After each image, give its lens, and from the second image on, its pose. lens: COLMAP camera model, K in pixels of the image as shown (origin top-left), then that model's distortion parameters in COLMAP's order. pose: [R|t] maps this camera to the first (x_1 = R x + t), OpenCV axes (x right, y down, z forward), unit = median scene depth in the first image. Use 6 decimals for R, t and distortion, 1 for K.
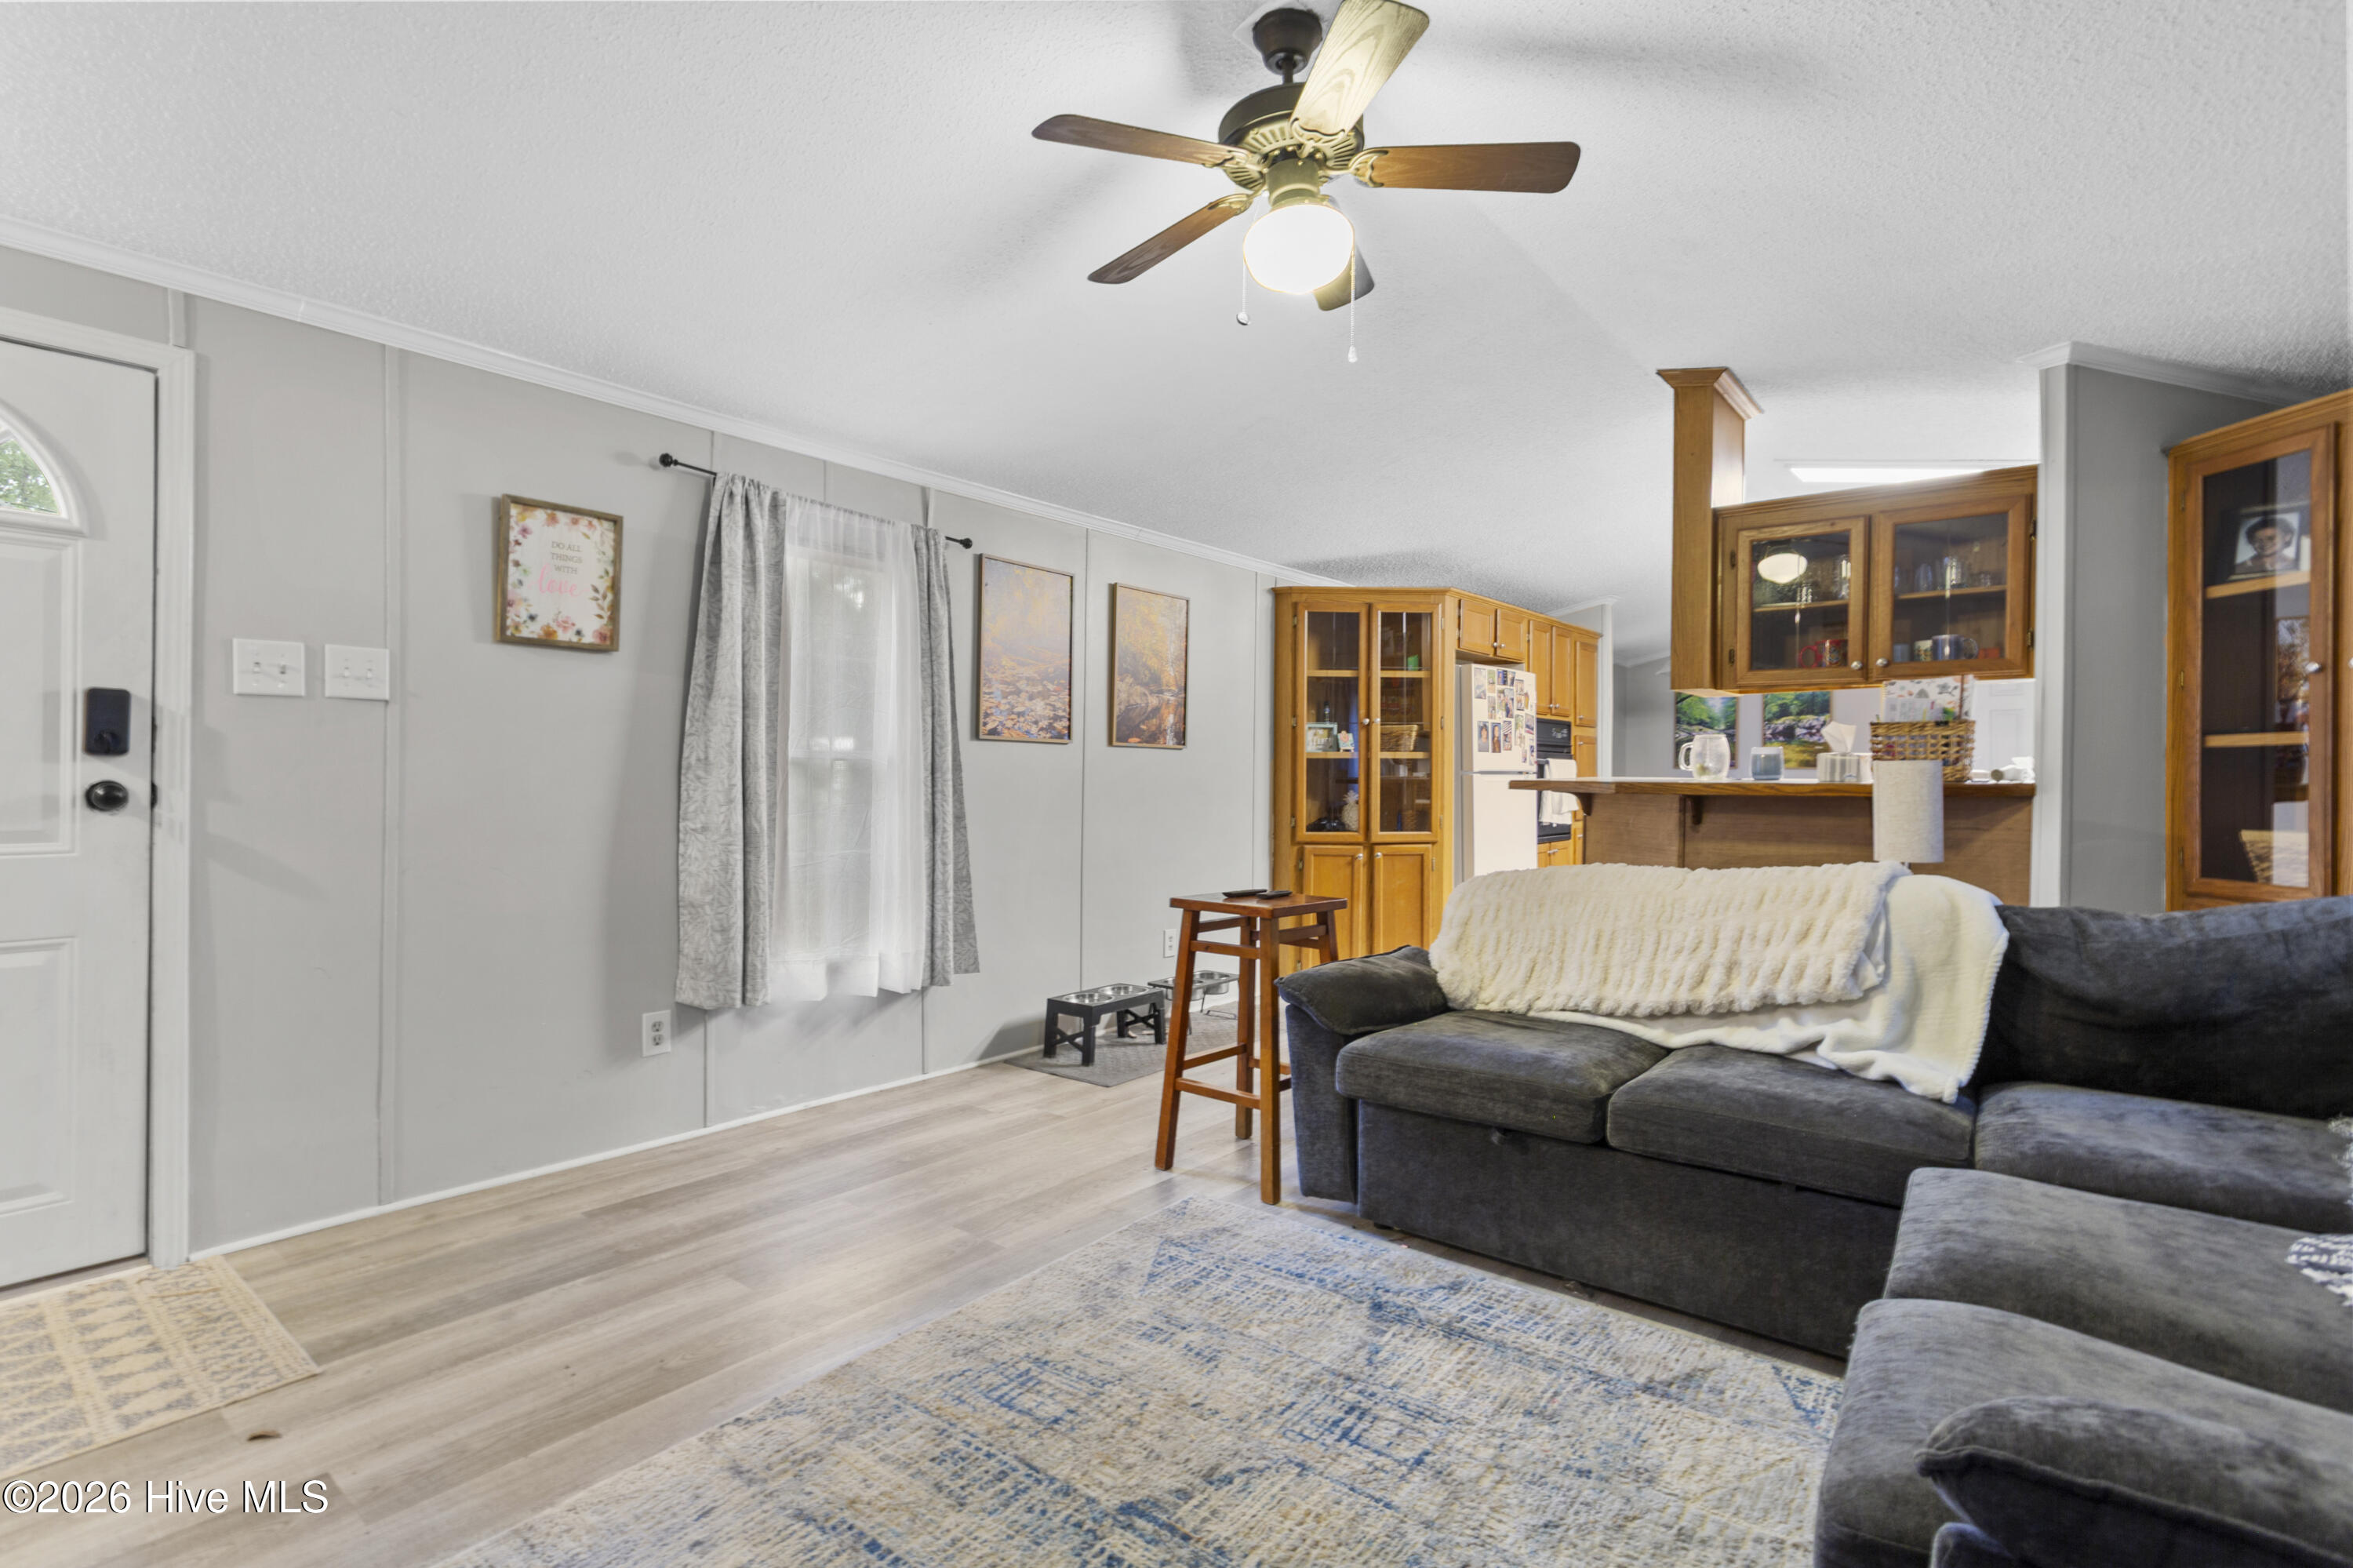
lens RADIAL K [[1115.0, 0, 1167.3], [0, 1115.0, 787.7], [0, 0, 1]] dist [0.005016, 0.000896]
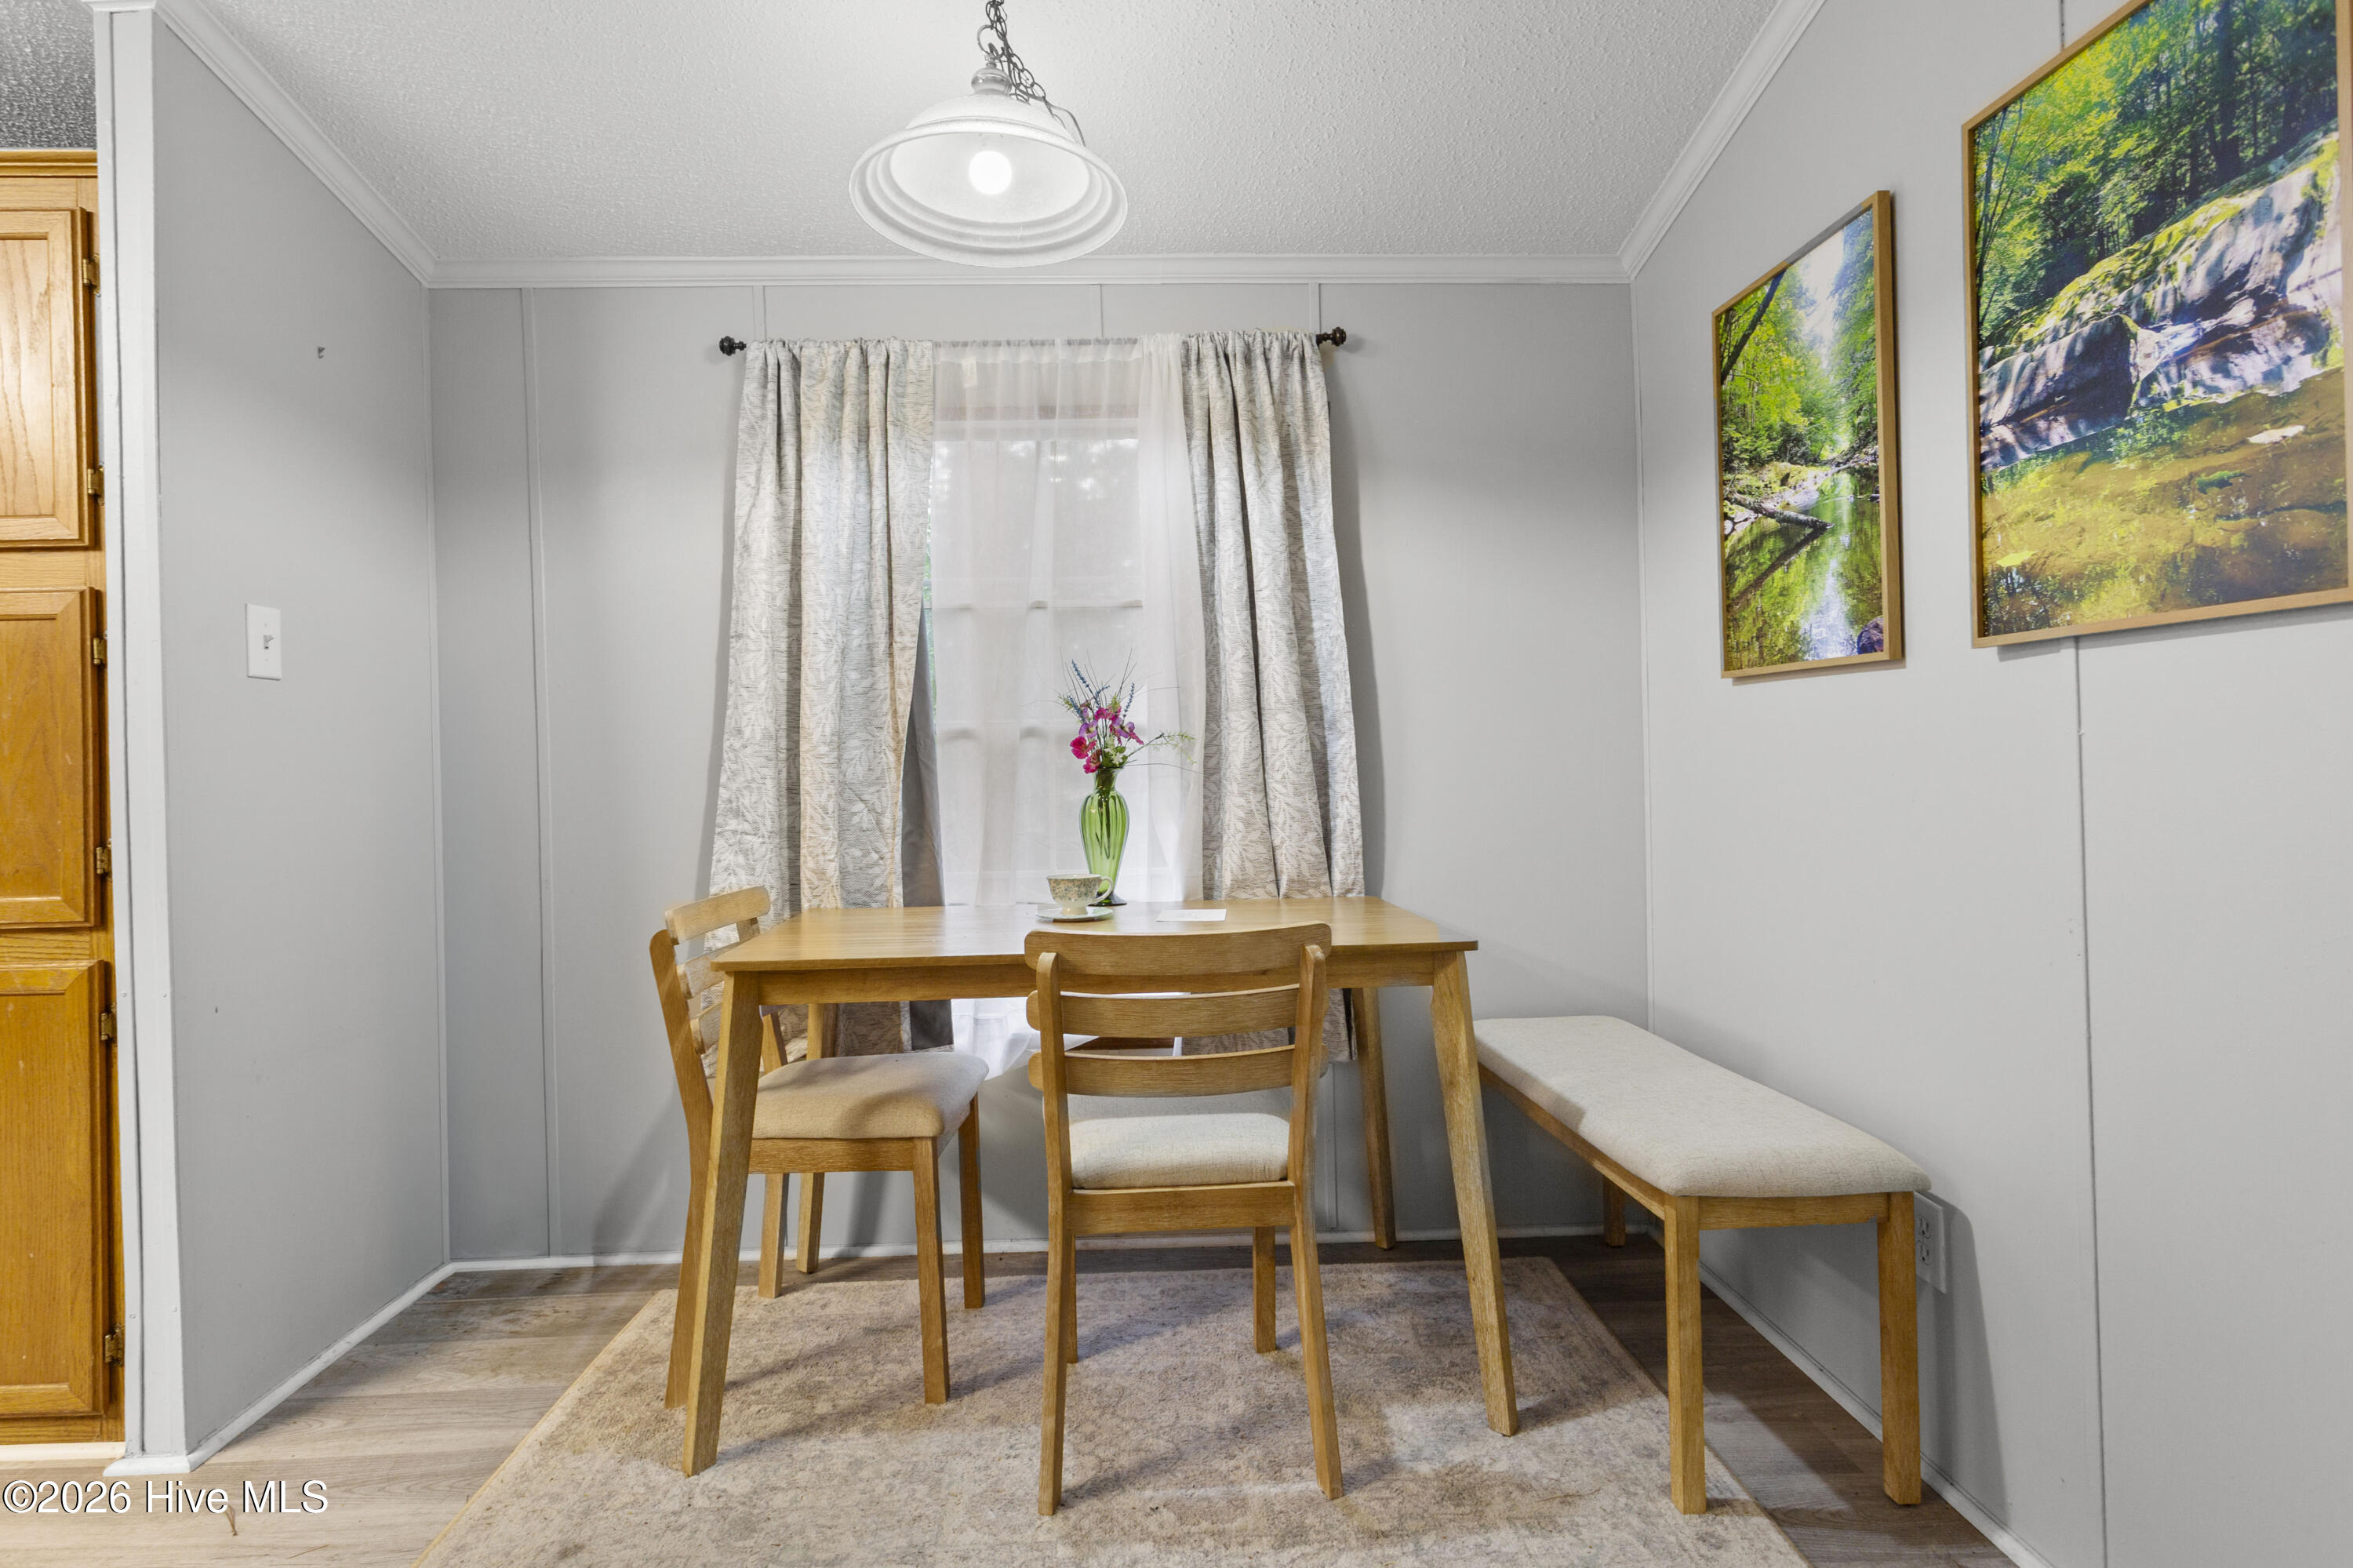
lens RADIAL K [[1214.5, 0, 1164.3], [0, 1214.5, 755.7], [0, 0, 1]] dist [0.003789, 0.000460]
pose [[0.665351, -0.022768, -0.746183, 1.572445], [0.018095, 0.999733, -0.014370, -0.002839], [0.746311, -0.003941, 0.665586, 2.145601]]
